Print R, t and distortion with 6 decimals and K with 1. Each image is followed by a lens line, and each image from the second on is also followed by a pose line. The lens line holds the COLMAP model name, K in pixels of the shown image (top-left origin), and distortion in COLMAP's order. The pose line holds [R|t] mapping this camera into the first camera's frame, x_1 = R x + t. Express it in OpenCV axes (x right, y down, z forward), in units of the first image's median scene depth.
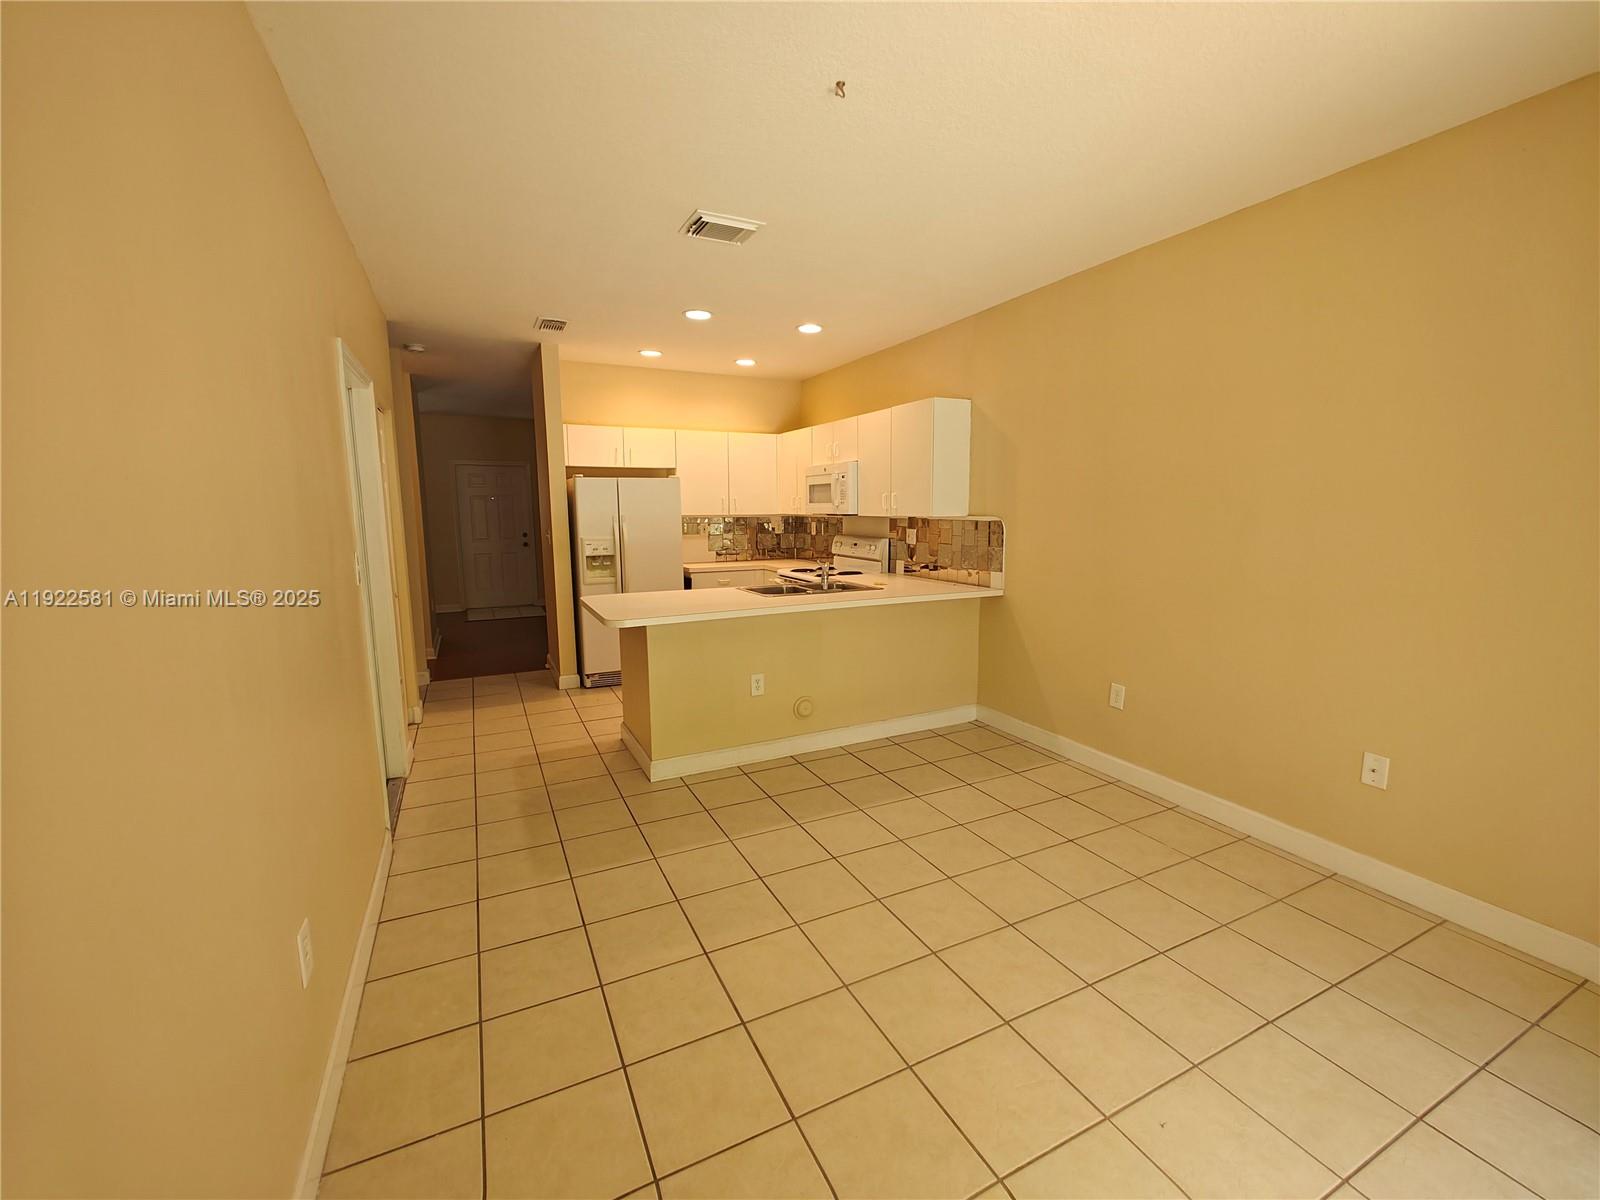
lens RADIAL K [[660.7, 0, 799.6], [0, 660.7, 599.2], [0, 0, 1]] dist [-0.003247, 0.000453]
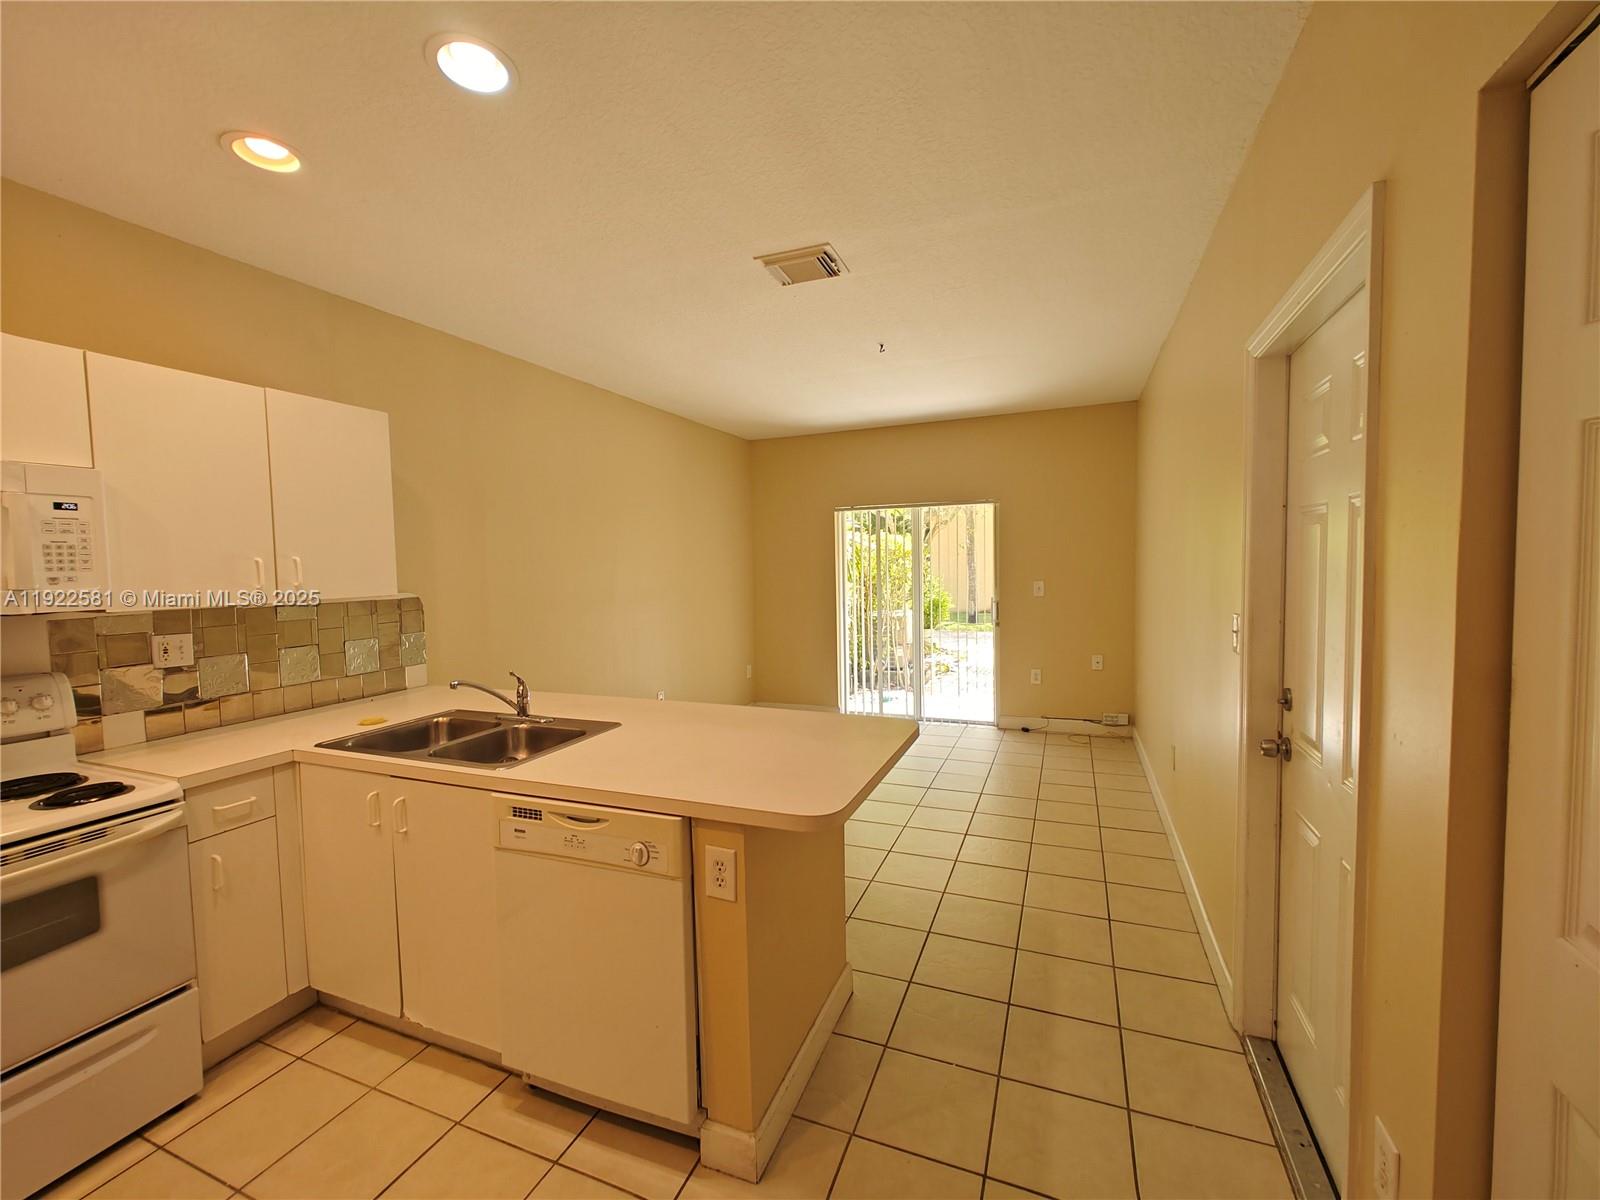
lens RADIAL K [[660.7, 0, 801.3], [0, 660.7, 596.3], [0, 0, 1]] dist [-0.003247, 0.000453]
pose [[-0.659872, -0.022472, 0.751042, -0.447481], [0.123675, 0.982671, 0.138065, -0.135665], [-0.741130, 0.183991, -0.645658, 0.925958]]
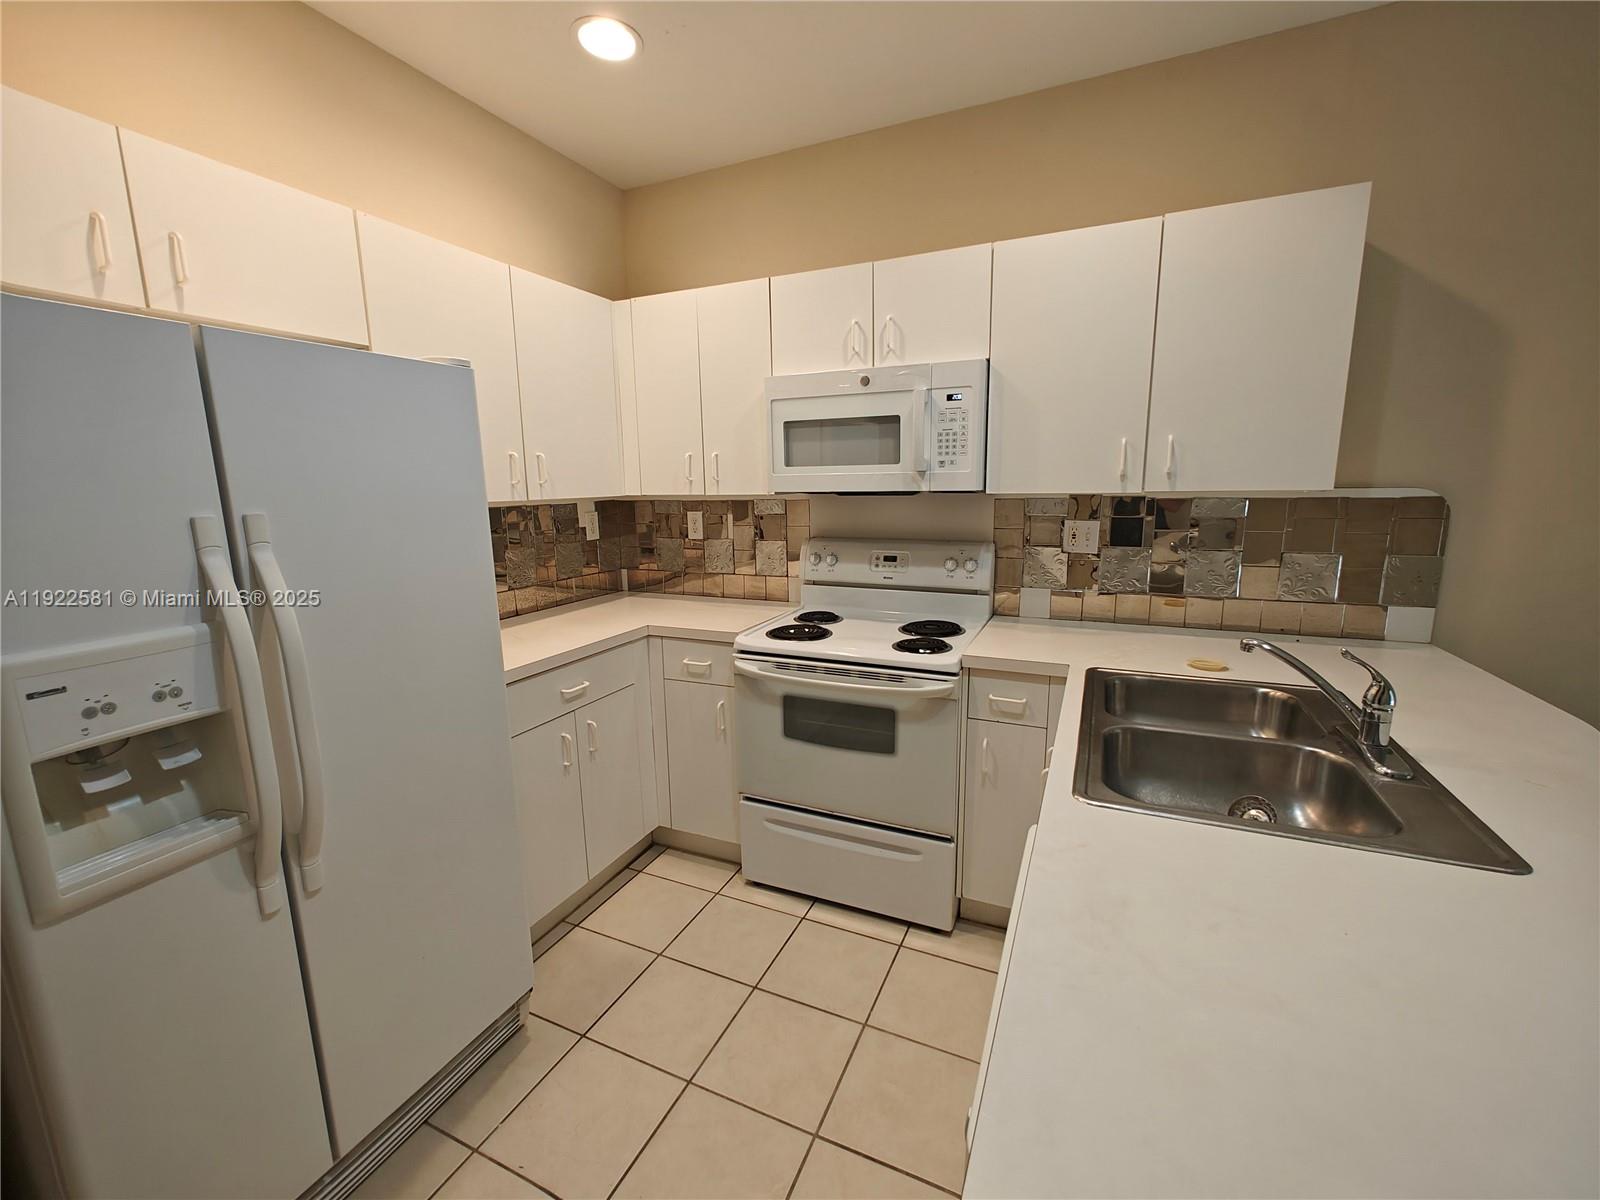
lens RADIAL K [[660.7, 0, 796.4], [0, 660.7, 598.6], [0, 0, 1]] dist [-0.003247, 0.000453]
pose [[0.776962, -0.119470, 0.618107, -0.265033], [0.098748, 0.992802, 0.067766, -0.098777], [-0.621754, 0.008385, 0.783168, 0.731562]]
